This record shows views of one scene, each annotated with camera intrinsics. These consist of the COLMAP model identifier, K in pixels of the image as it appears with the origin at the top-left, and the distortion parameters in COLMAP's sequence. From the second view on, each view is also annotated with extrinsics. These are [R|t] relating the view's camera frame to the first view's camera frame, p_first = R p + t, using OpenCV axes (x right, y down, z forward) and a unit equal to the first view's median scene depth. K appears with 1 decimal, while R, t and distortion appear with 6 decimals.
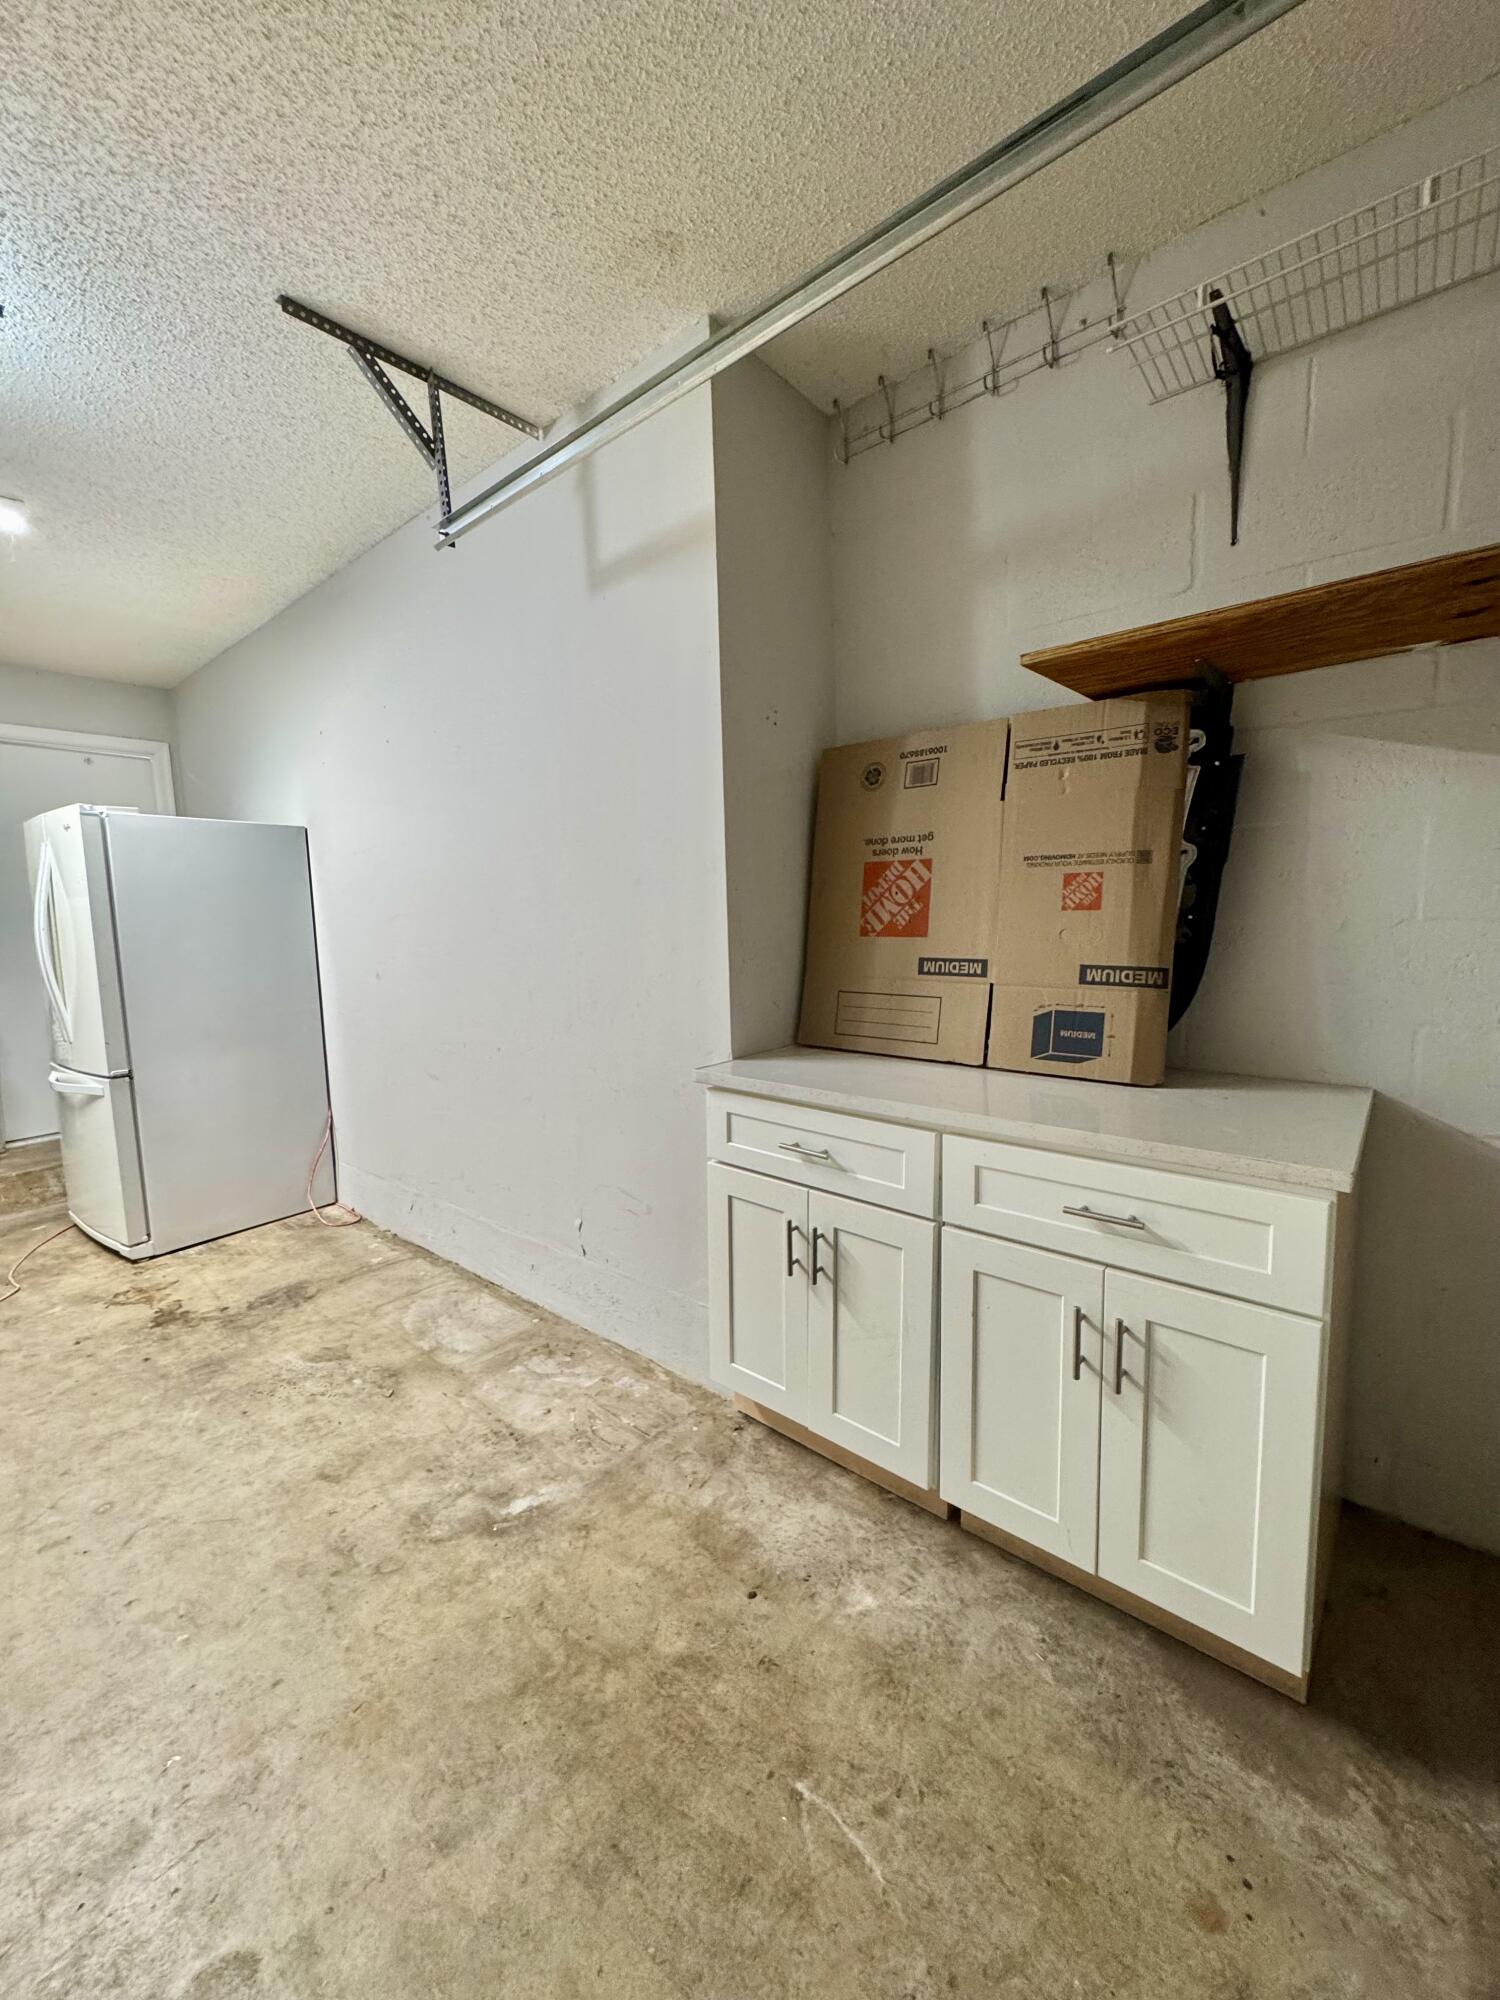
lens RADIAL K [[812.6, 0, 748.6], [0, 812.6, 998.1], [0, 0, 1]] dist [-0.001997, 0.000905]
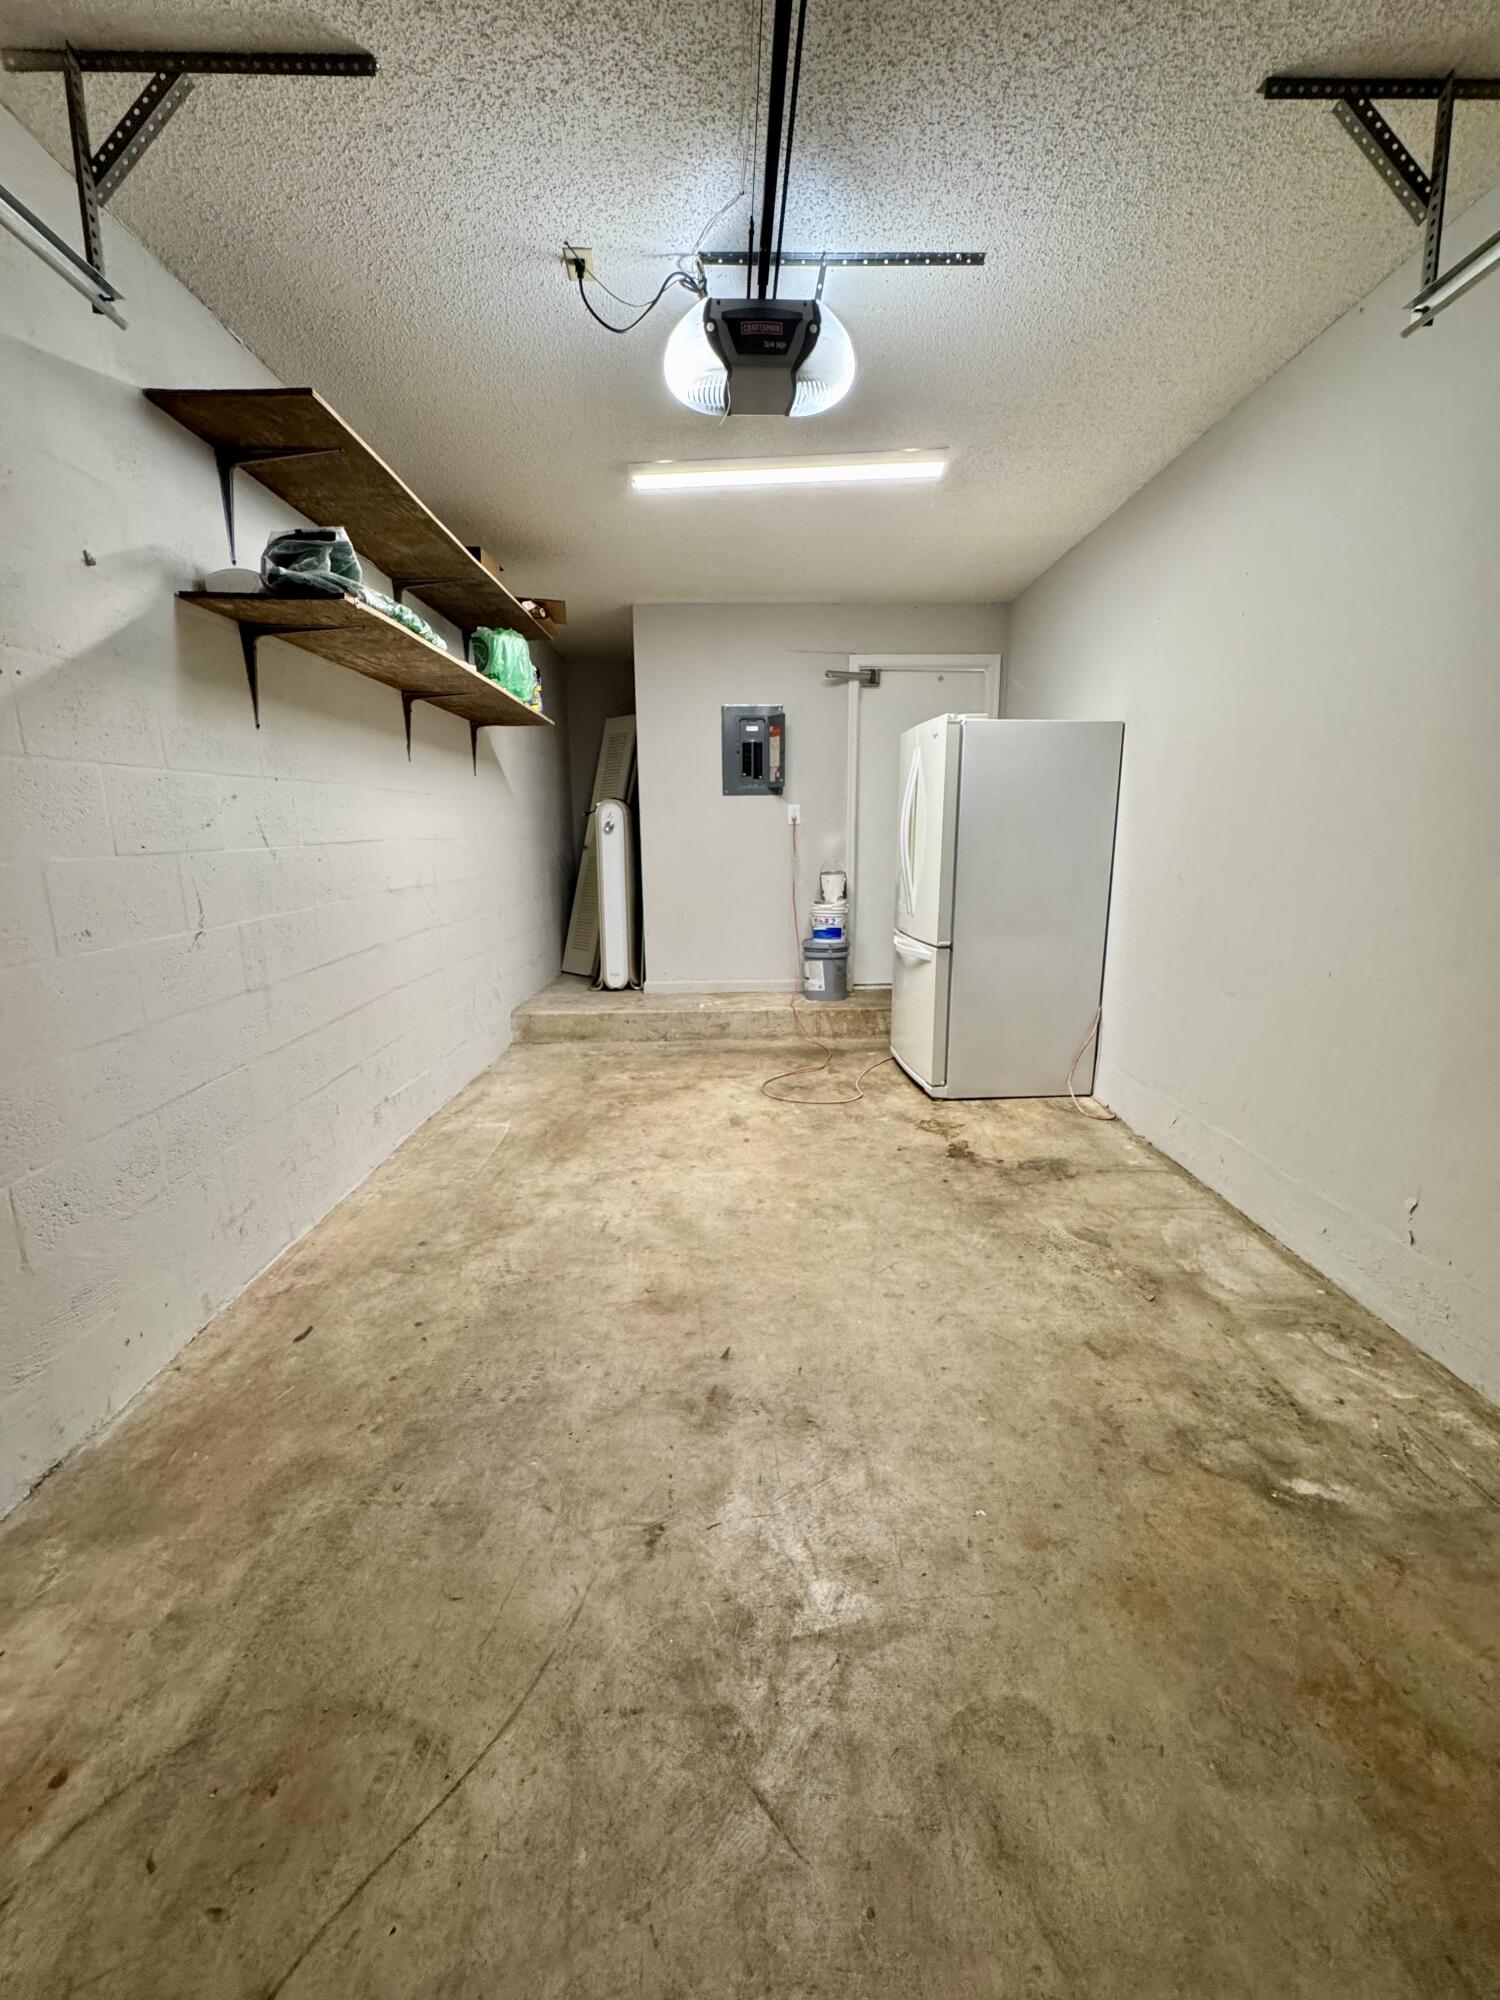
lens RADIAL K [[812.6, 0, 749.0], [0, 812.6, 999.9], [0, 0, 1]] dist [-0.001997, 0.000905]
pose [[0.655017, 0.180286, -0.733791, -0.097797], [-0.091364, 0.982891, 0.159932, 0.010529], [0.750070, -0.037716, 0.660282, -0.019230]]
